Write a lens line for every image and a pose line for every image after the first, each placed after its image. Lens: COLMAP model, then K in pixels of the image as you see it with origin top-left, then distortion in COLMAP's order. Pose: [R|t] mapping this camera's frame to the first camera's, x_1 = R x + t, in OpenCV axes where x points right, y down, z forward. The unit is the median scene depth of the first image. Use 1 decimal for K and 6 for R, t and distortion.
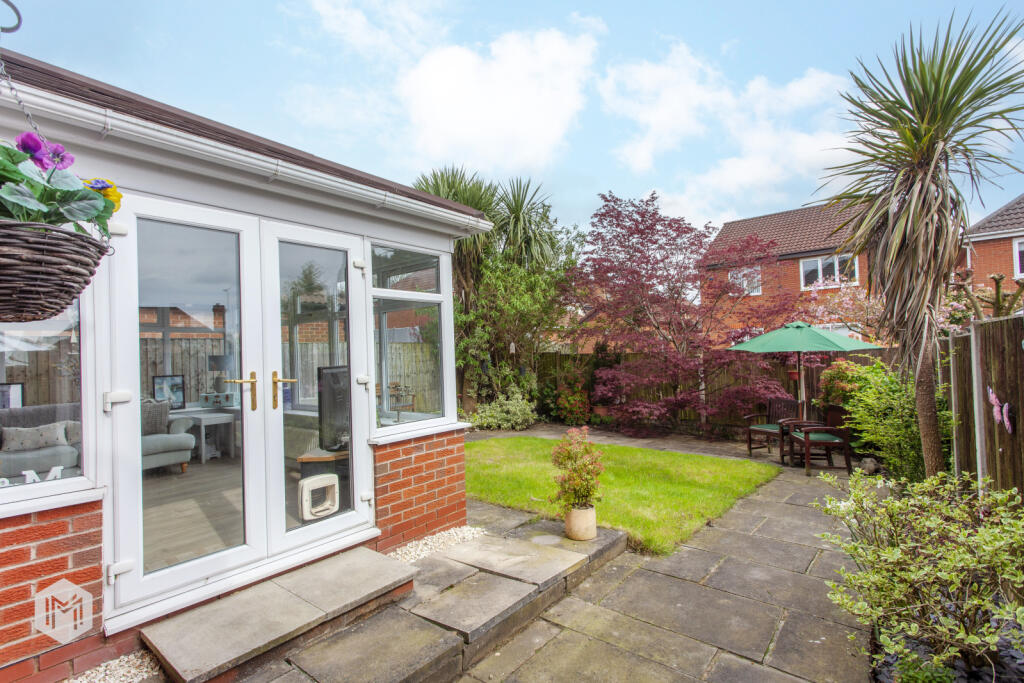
lens RADIAL K [[497.2, 0, 508.0], [0, 497.2, 348.7], [0, 0, 1]] dist [0.018731, -0.000289]
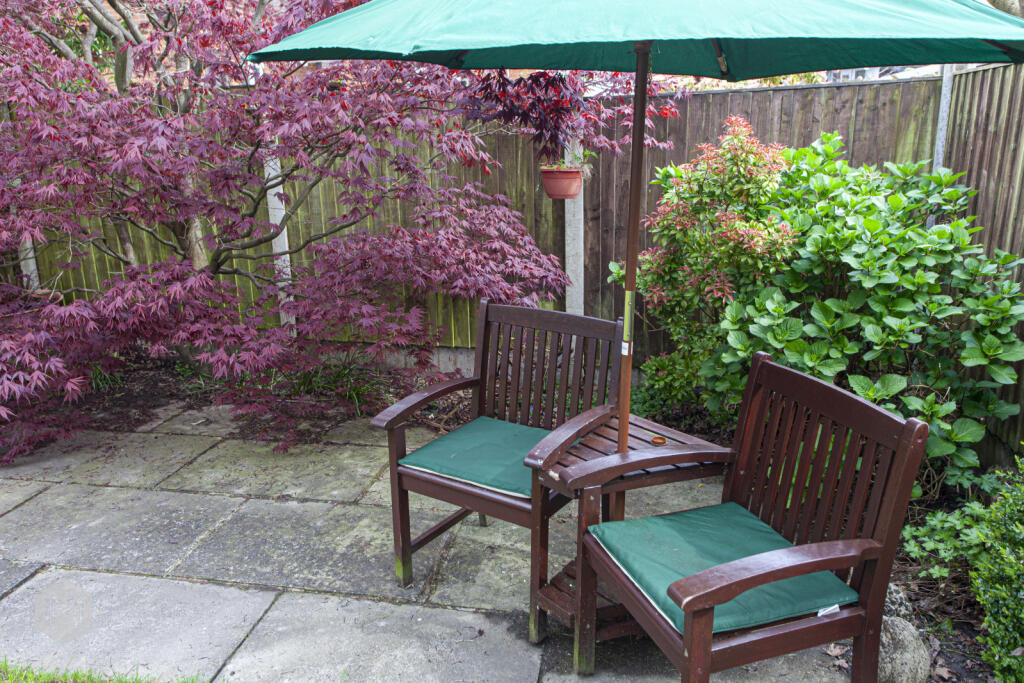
lens RADIAL K [[806.0, 0, 512.0], [0, 806.0, 341.5], [0, 0, 1]] dist [-0.002890, -0.001057]
pose [[0.865550, -0.125118, 0.484943, 0.295177], [-0.013949, 0.961893, 0.273070, 0.014857], [-0.500629, -0.243120, 0.830821, 0.572120]]
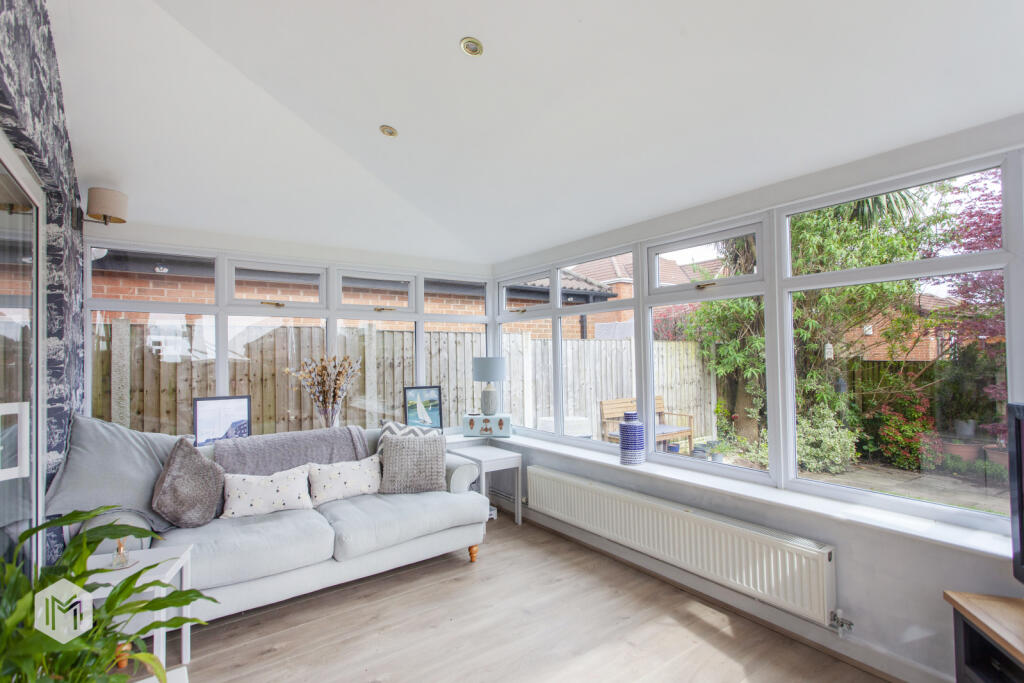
lens RADIAL K [[497.2, 0, 508.0], [0, 497.2, 348.7], [0, 0, 1]] dist [0.018731, -0.000289]
pose [[0.966805, 0.018899, -0.254814, -0.259431], [-0.017732, 0.999819, 0.006879, -0.002175], [0.254898, -0.002132, 0.966966, 0.252175]]
